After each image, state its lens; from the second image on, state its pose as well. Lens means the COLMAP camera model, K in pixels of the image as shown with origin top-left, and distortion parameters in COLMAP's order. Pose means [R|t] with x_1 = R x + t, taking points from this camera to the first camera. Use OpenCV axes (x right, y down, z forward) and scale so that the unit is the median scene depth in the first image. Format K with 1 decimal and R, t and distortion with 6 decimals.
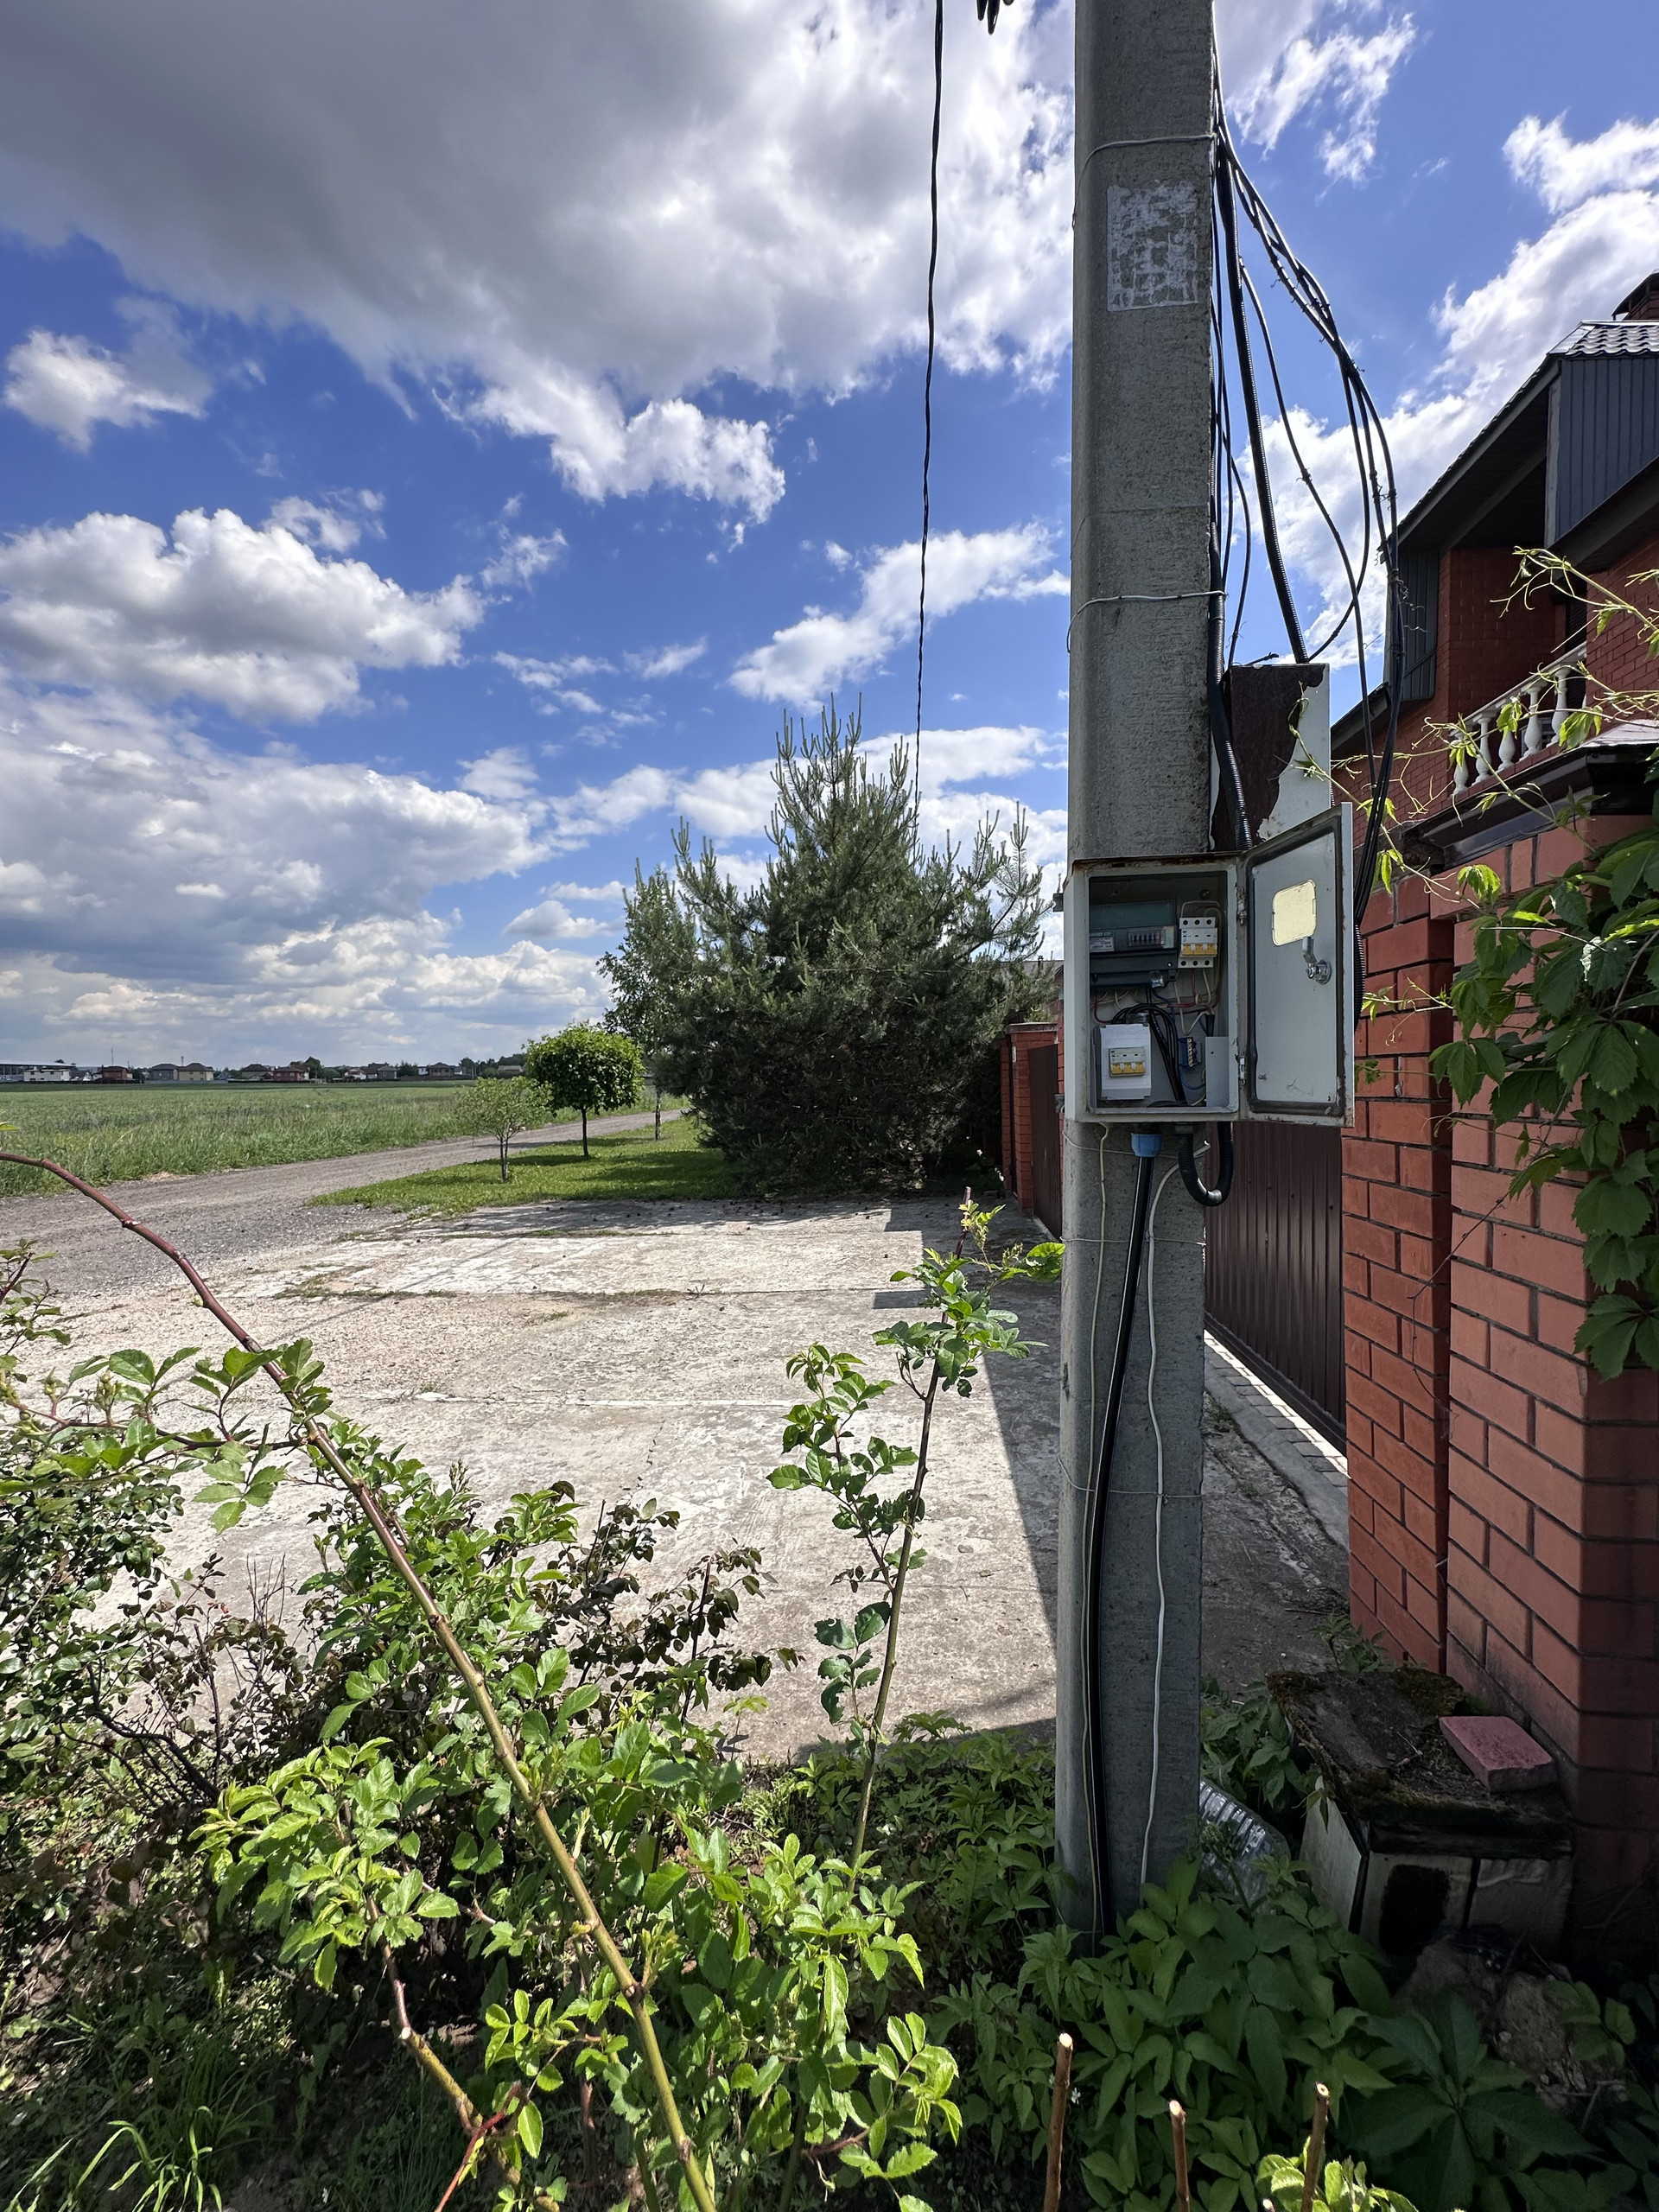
lens RADIAL K [[890.1, 0, 829.5], [0, 890.1, 1106.0], [0, 0, 1]] dist [-0.001182, 0.000368]
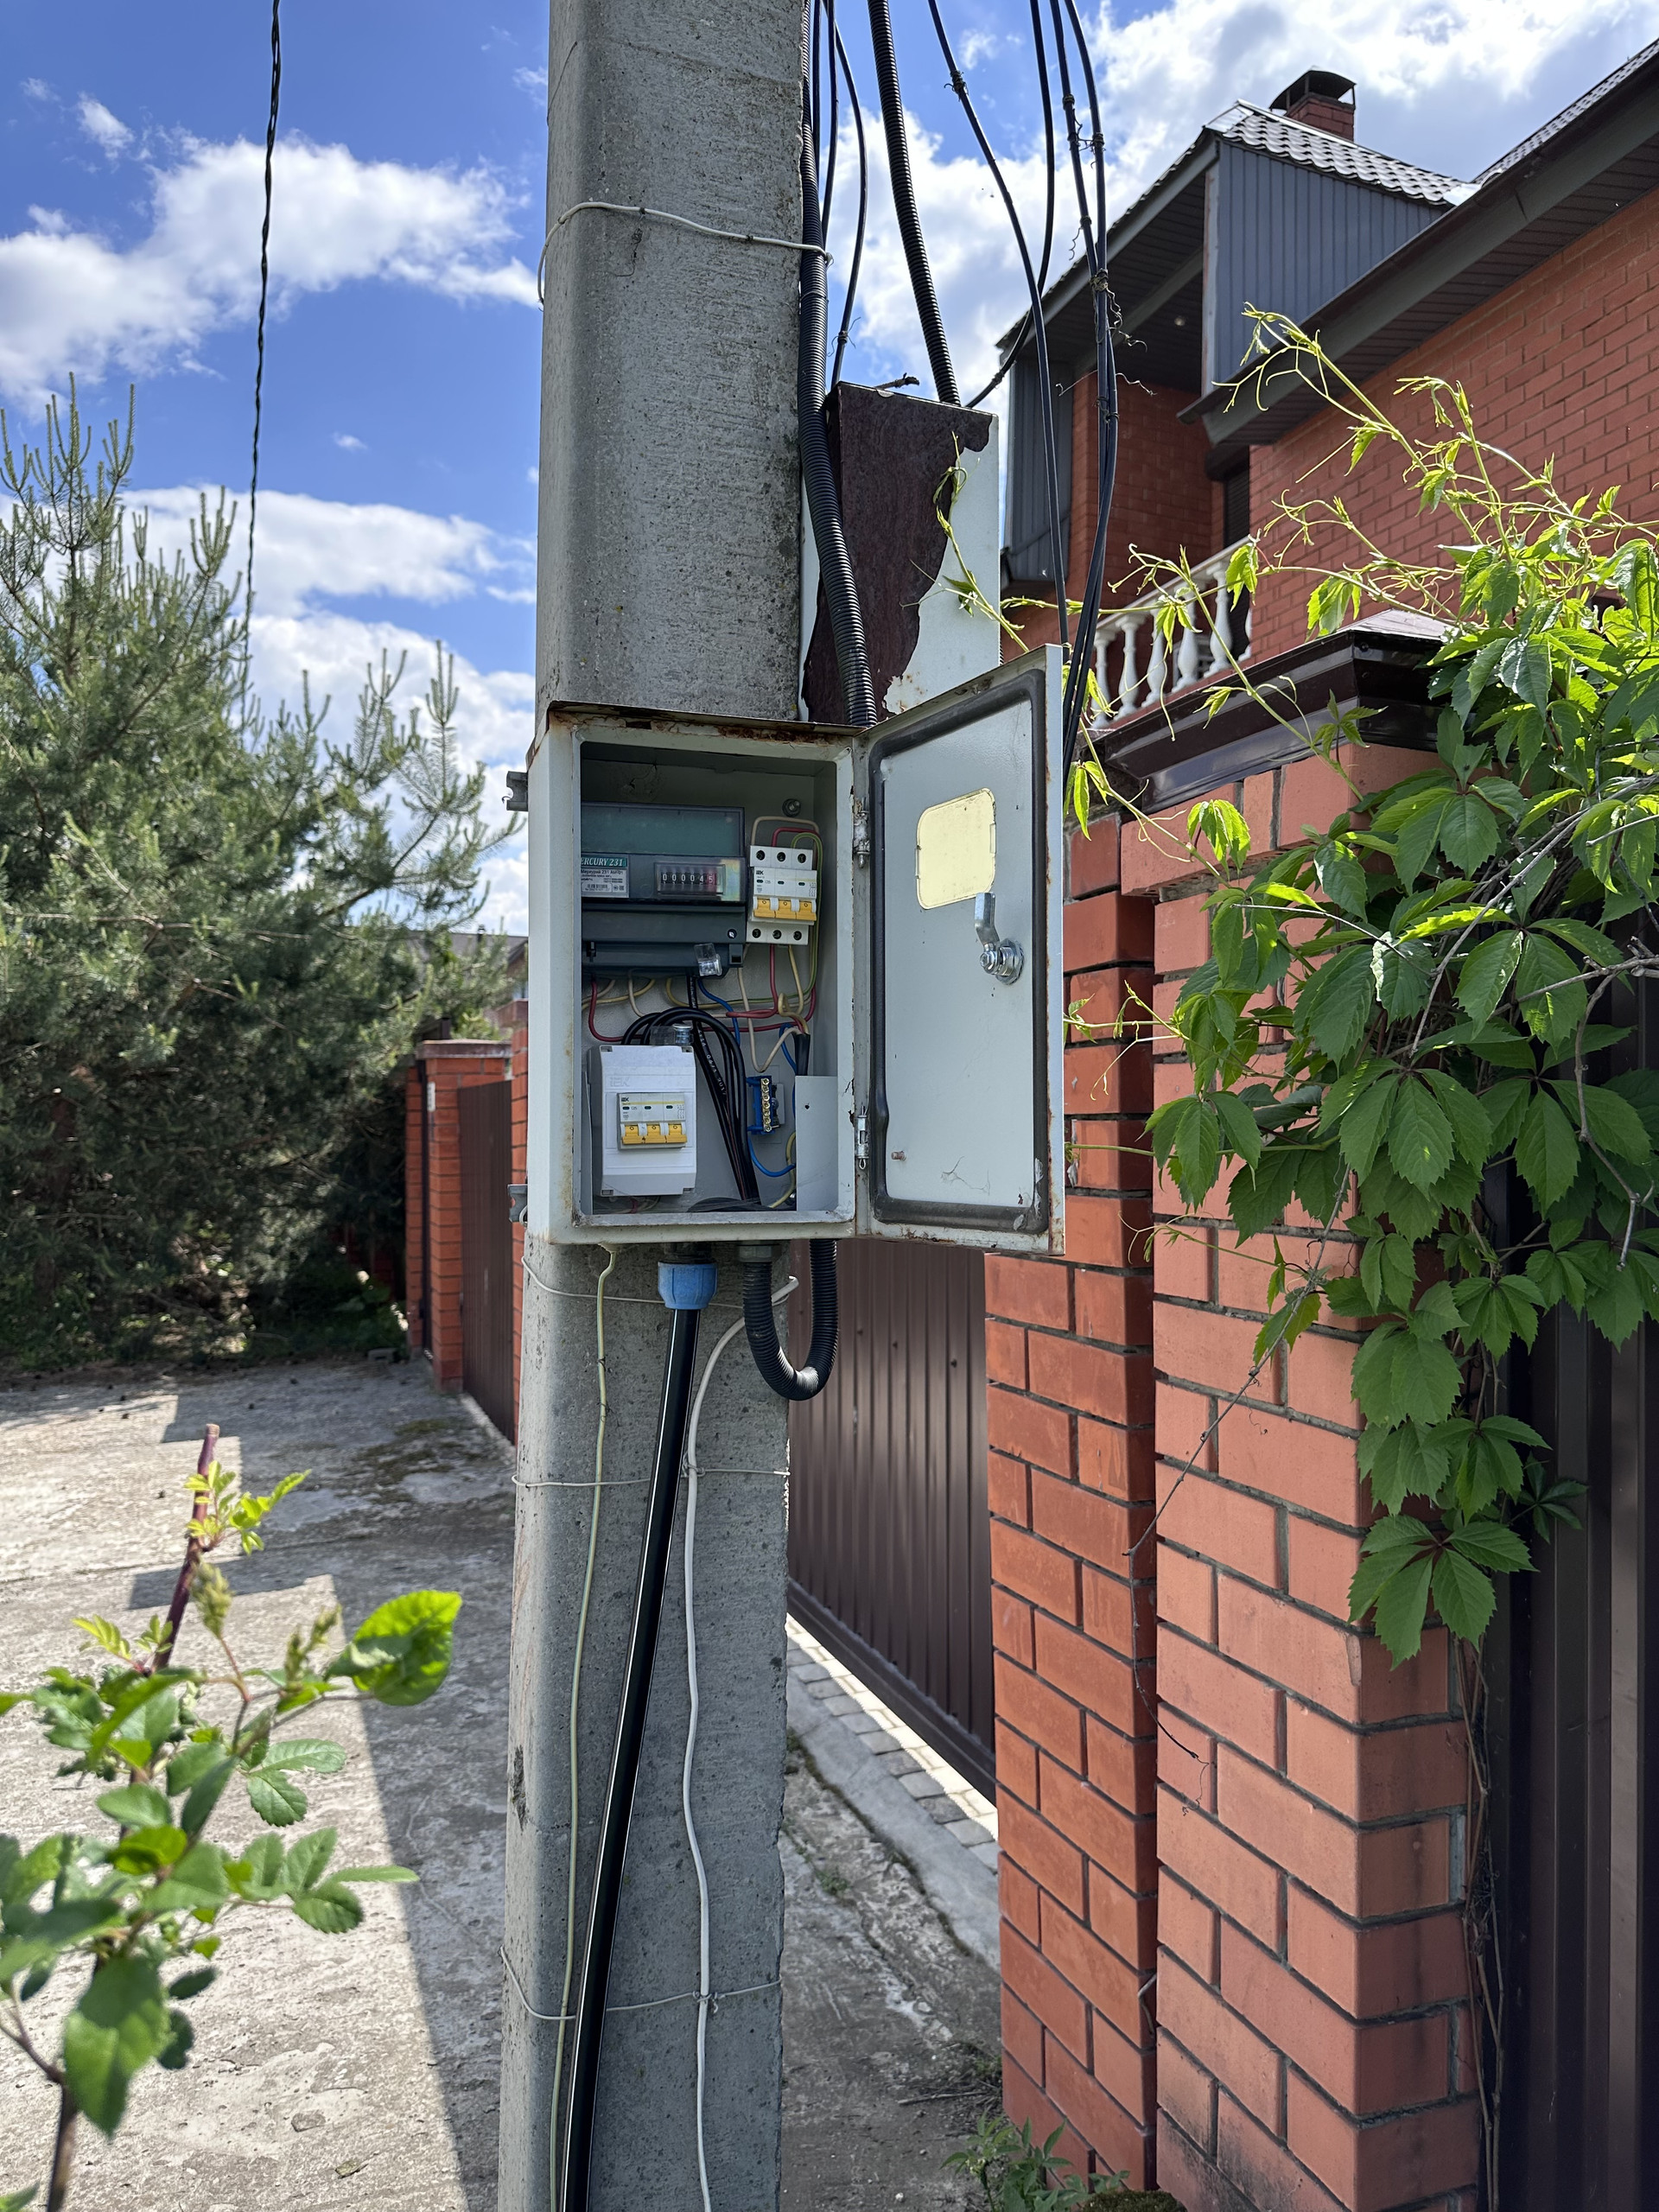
lens RADIAL K [[1530.7, 0, 807.3], [0, 1530.7, 1111.5], [0, 0, 1]] dist [0.105303, -0.157419]
pose [[0.903224, 0.023008, 0.428553, 0.036048], [-0.002187, 0.998796, -0.049013, -0.010425], [-0.429164, 0.043333, 0.902186, 0.151887]]
